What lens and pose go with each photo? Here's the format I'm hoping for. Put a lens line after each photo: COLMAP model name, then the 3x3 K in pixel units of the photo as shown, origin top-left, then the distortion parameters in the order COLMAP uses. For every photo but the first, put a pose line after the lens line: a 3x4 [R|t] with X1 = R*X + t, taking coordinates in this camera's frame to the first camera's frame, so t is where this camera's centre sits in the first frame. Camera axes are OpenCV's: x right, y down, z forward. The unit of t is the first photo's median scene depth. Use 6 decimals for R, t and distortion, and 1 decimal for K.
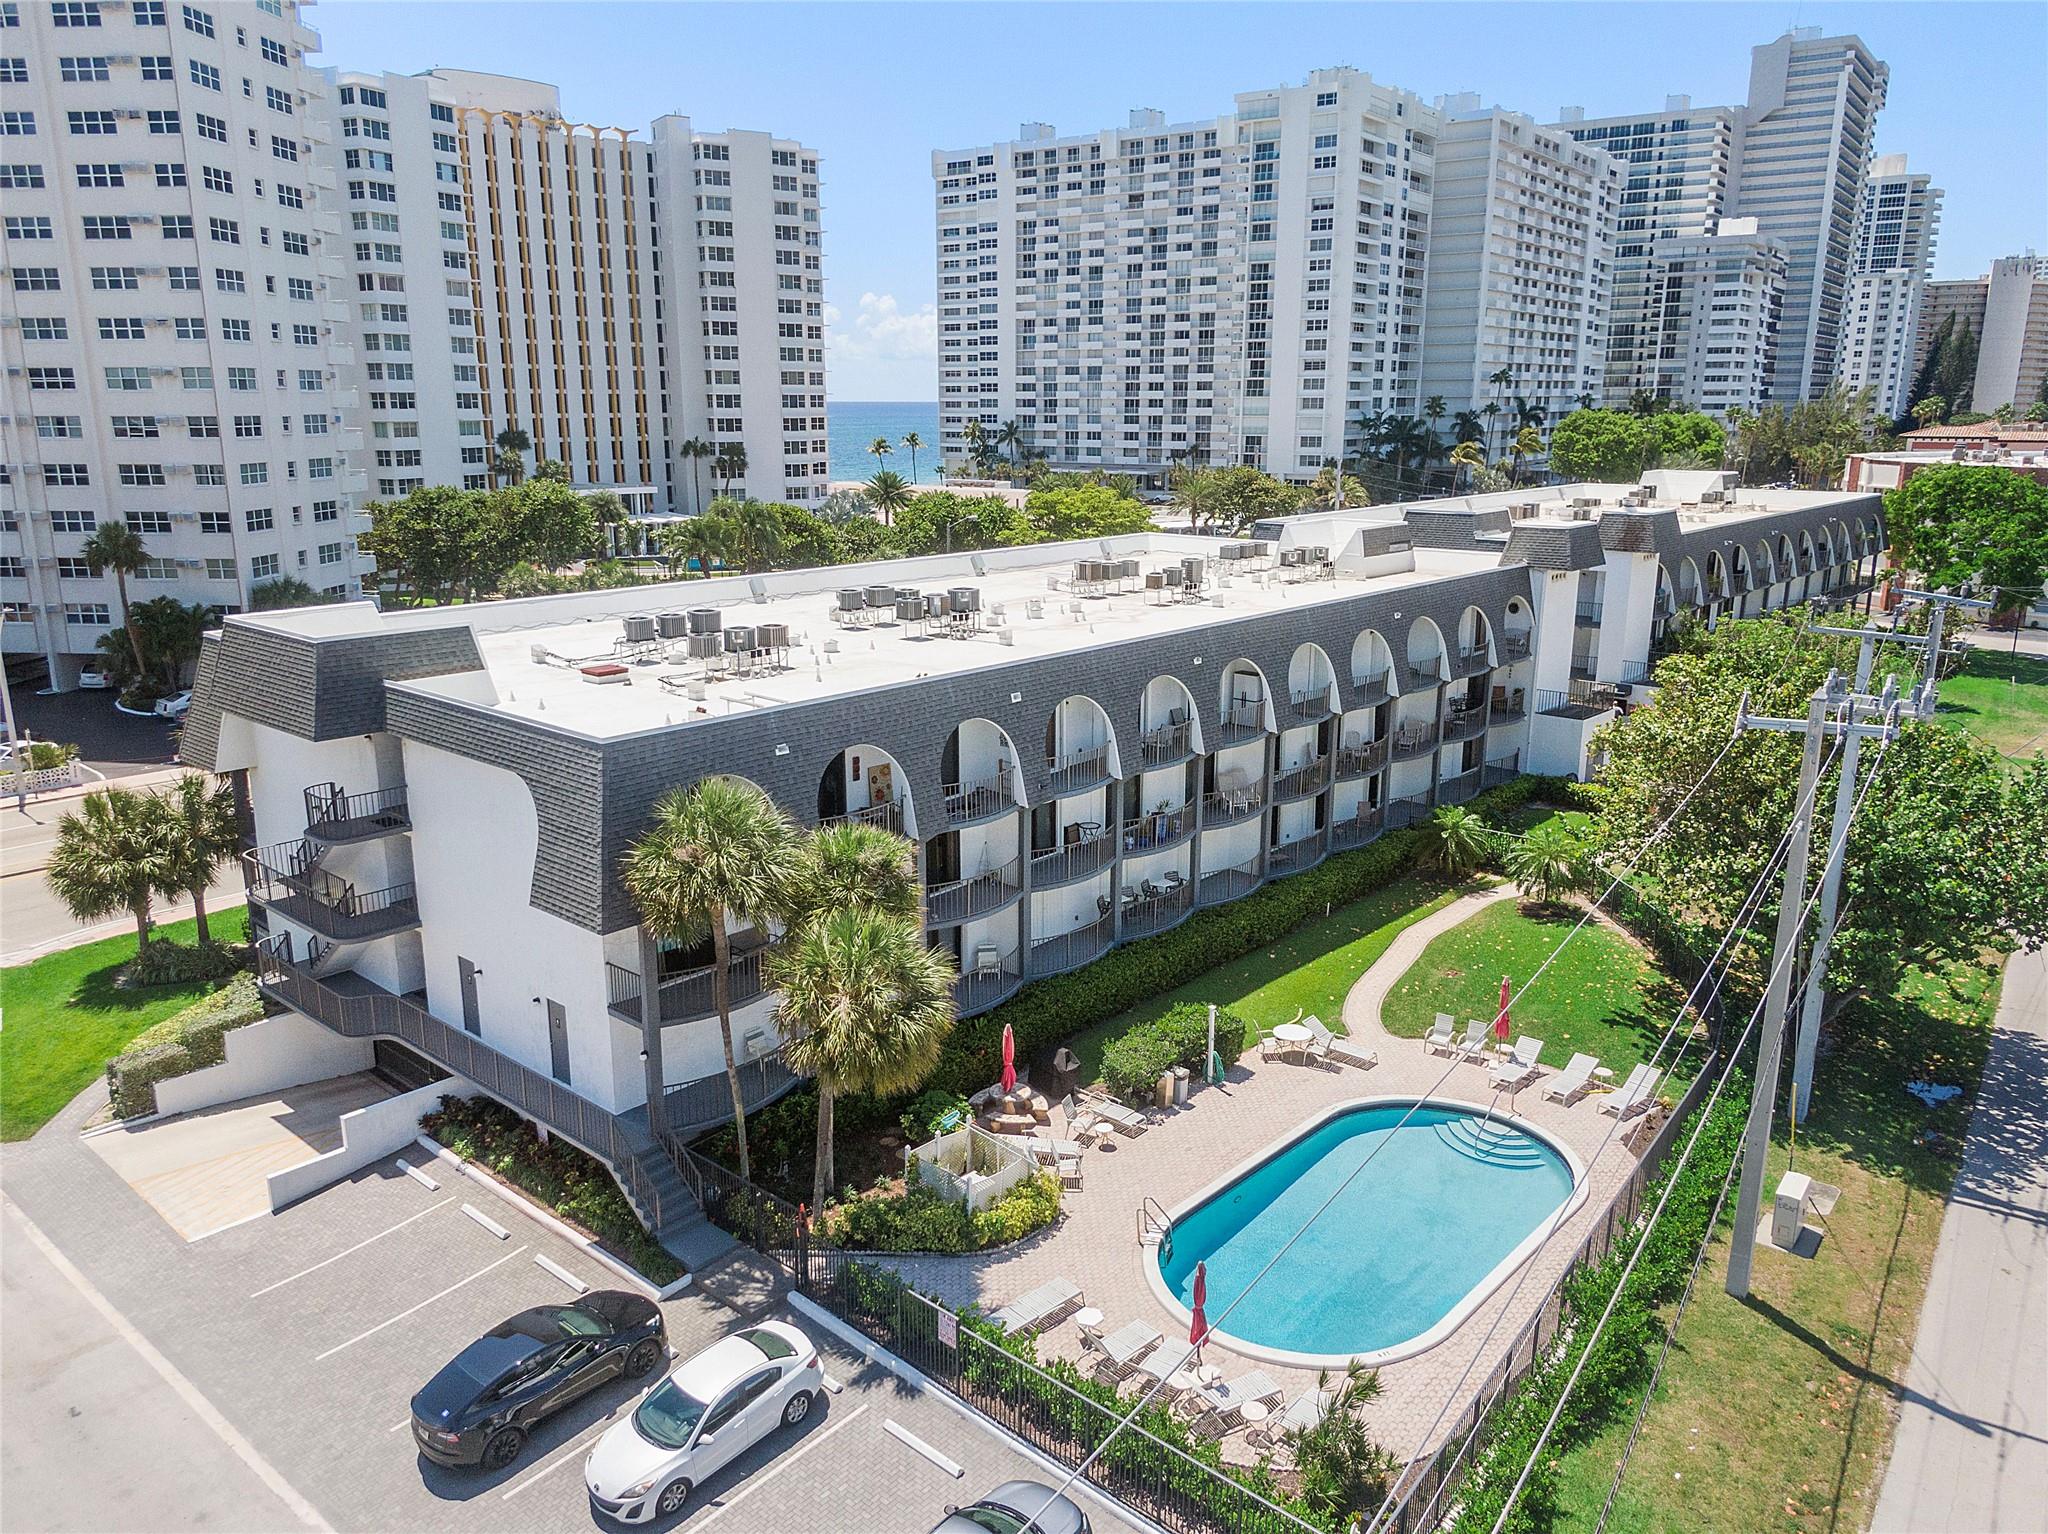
lens RADIAL K [[1459.4, 0, 1024.0], [0, 1459.4, 767.0], [0, 0, 1]] dist [0.048069, -0.048972]
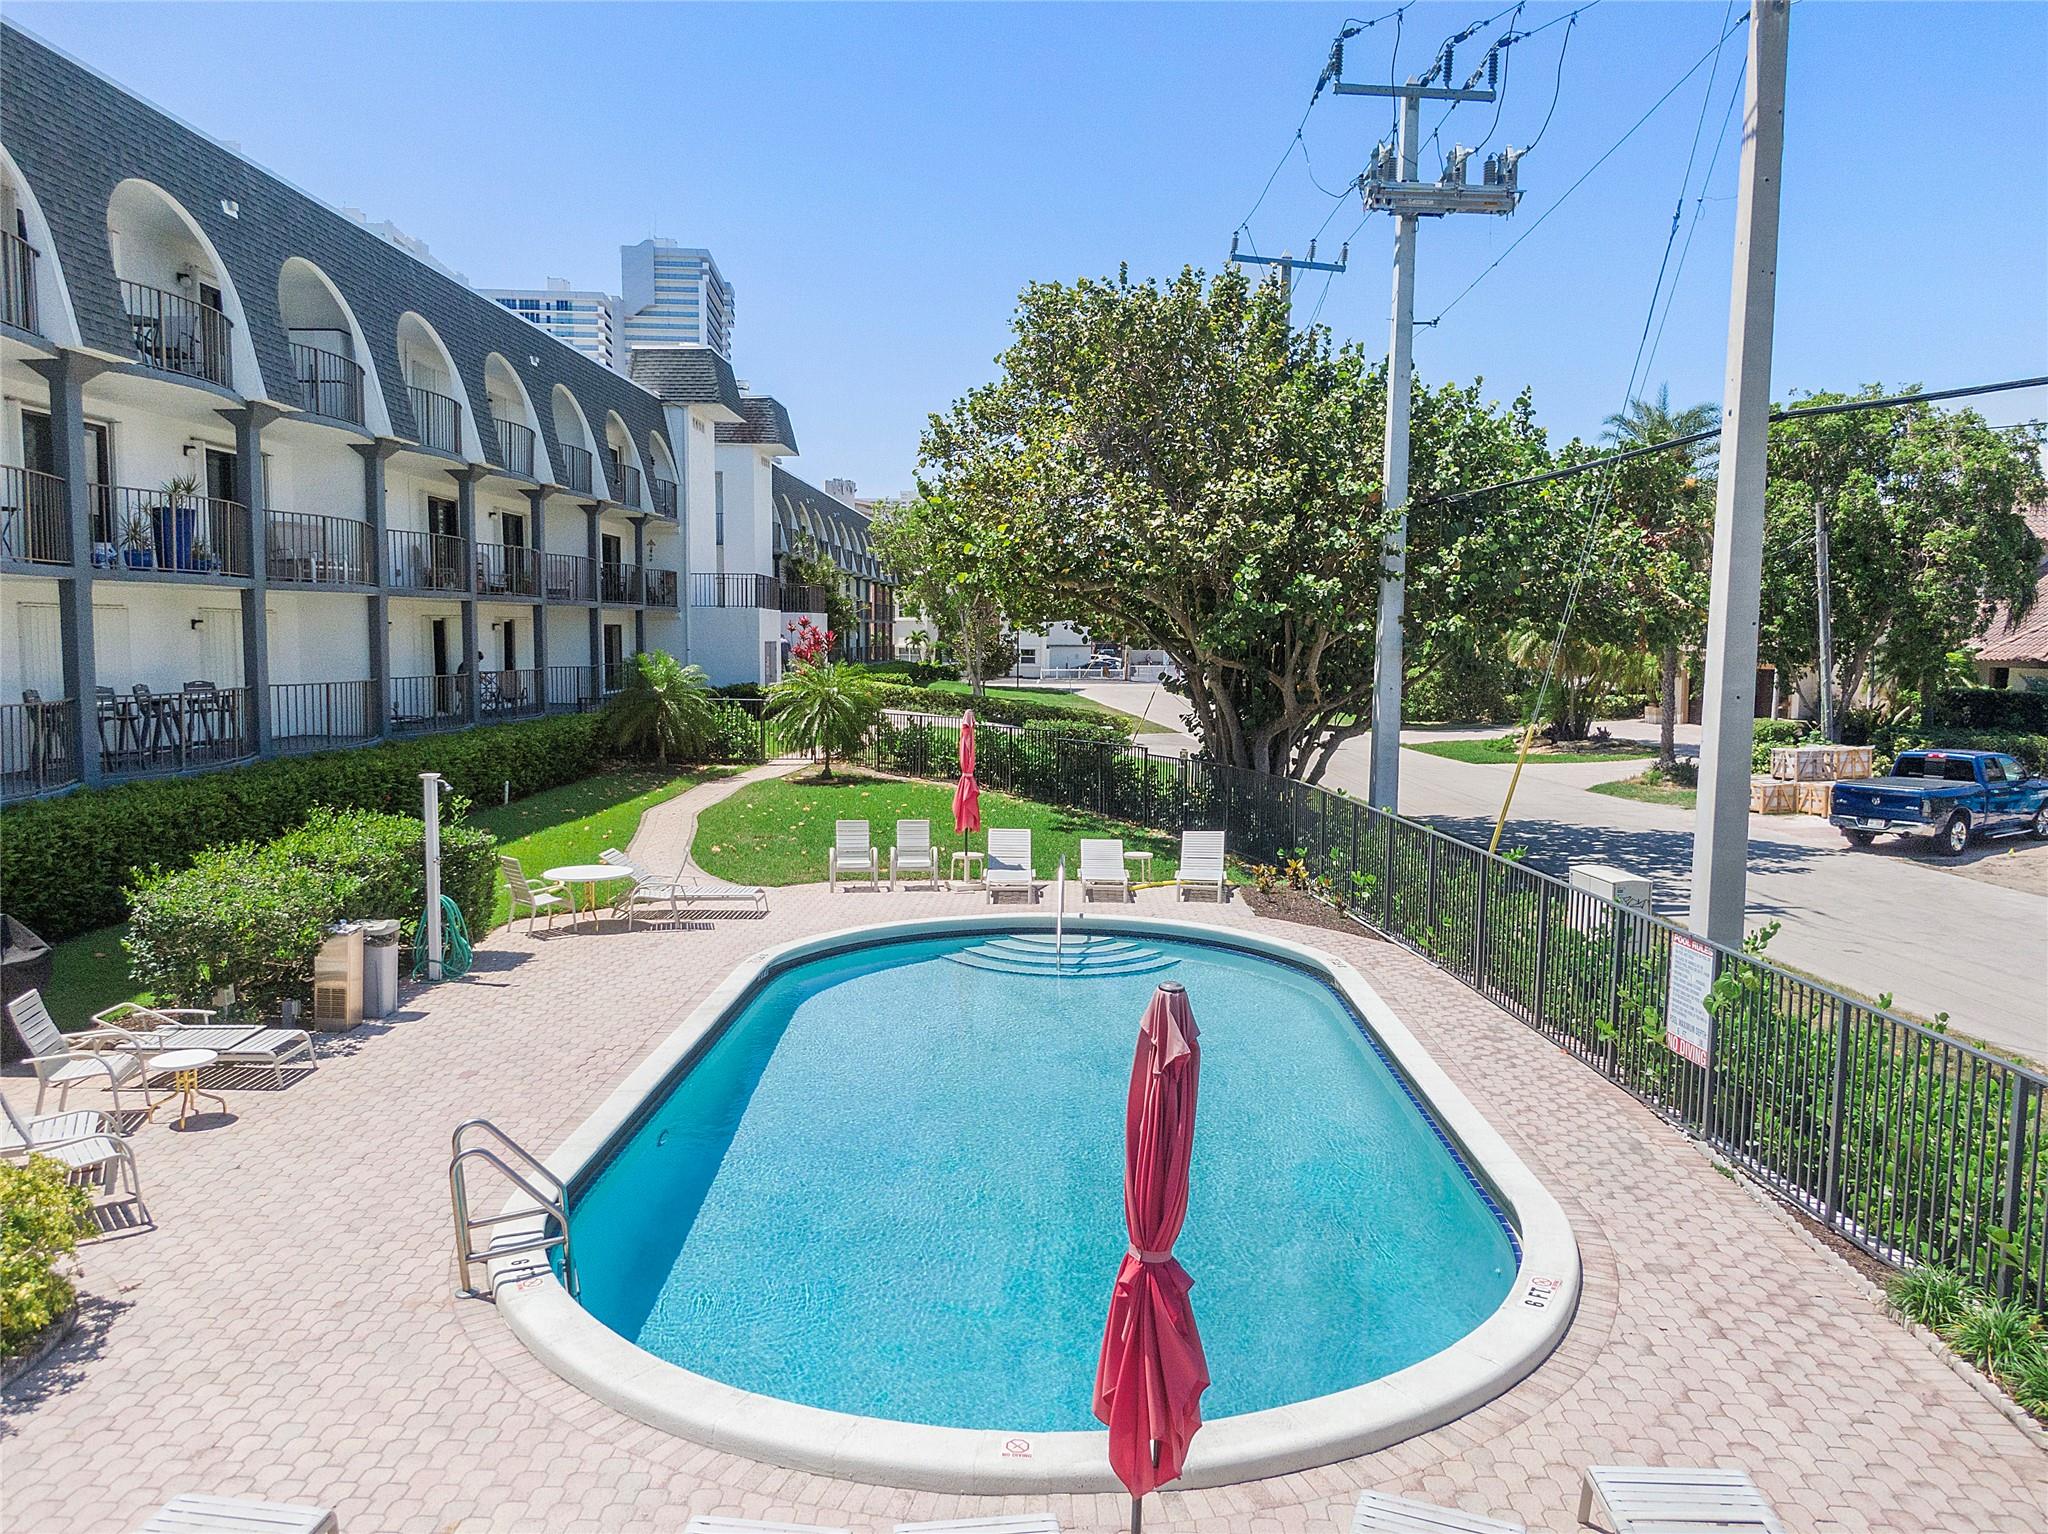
lens RADIAL K [[1483.2, 0, 1024.0], [0, 1483.2, 767.0], [0, 0, 1]] dist [0.048400, -0.055335]
pose [[0.759441, -0.051905, 0.648502, -0.007391], [0.148976, 0.984200, -0.095688, 0.154780], [-0.633289, 0.169281, 0.755175, 0.409353]]
